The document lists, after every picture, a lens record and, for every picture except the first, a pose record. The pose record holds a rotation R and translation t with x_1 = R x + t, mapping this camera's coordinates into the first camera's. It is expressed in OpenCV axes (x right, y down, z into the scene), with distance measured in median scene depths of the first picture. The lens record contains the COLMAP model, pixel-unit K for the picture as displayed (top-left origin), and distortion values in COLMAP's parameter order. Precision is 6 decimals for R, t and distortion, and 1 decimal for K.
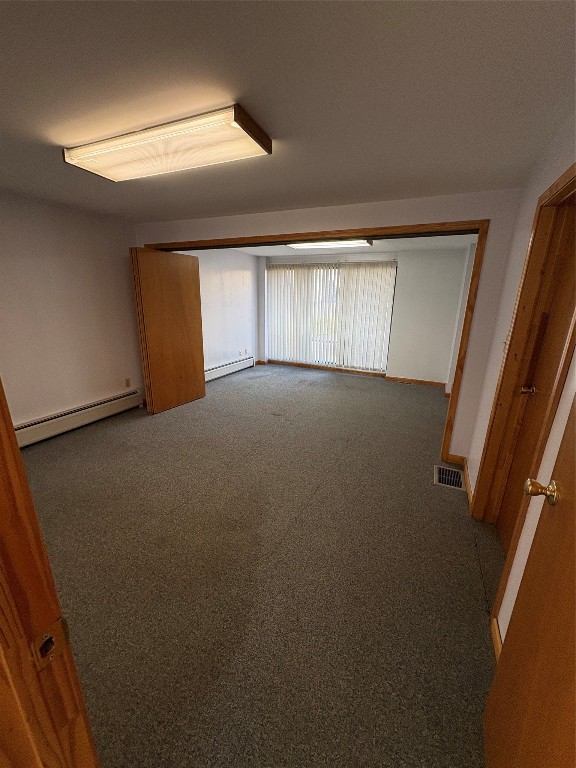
lens RADIAL K [[306.4, 0, 292.4], [0, 306.4, 384.7], [0, 0, 1]] dist [-0.004186, 0.000335]
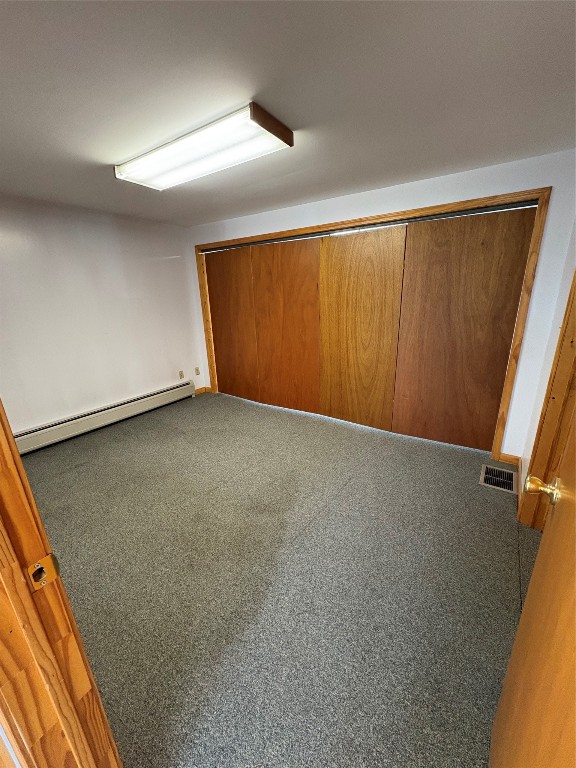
lens RADIAL K [[306.4, 0, 288.6], [0, 306.4, 384.9], [0, 0, 1]] dist [-0.004186, 0.000335]
pose [[0.982439, 0.007204, -0.186445, 0.121799], [-0.002857, 0.999718, 0.023572, 0.009700], [0.186563, -0.022625, 0.982182, -0.010626]]
